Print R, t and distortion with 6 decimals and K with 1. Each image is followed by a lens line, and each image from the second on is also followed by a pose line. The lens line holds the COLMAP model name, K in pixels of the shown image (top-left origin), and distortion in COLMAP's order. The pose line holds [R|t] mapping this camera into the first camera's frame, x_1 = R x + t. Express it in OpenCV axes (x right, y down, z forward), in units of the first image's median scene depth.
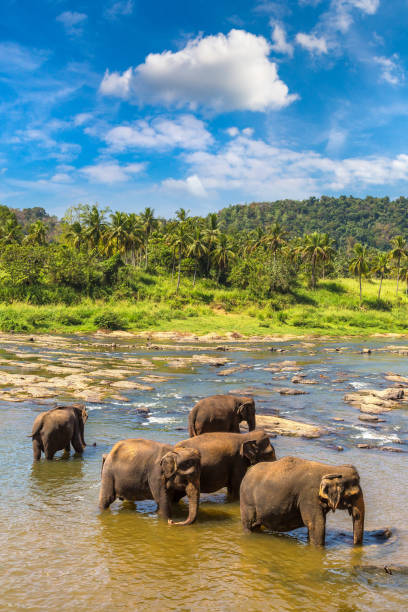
lens RADIAL K [[789.4, 0, 204.0], [0, 789.4, 306.0], [0, 0, 1]] dist [0.121298, -0.002551]
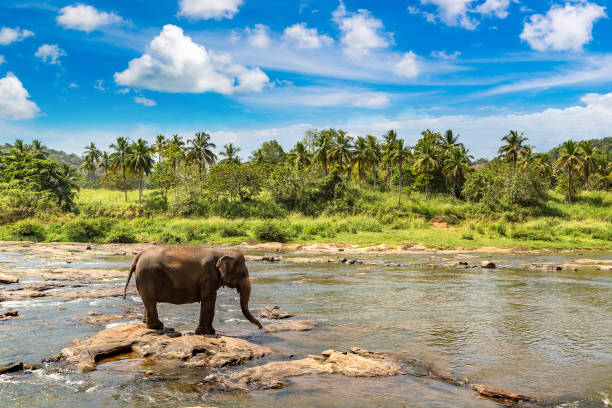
lens RADIAL K [[591.2, 0, 306.0], [0, 591.2, 204.0], [0, 0, 1]] dist [0.058608, -0.002779]
pose [[0.923172, -0.033705, -0.382906, 0.133521], [0.014391, 0.998481, -0.053193, 0.016274], [0.384118, 0.043596, 0.922254, 0.252016]]
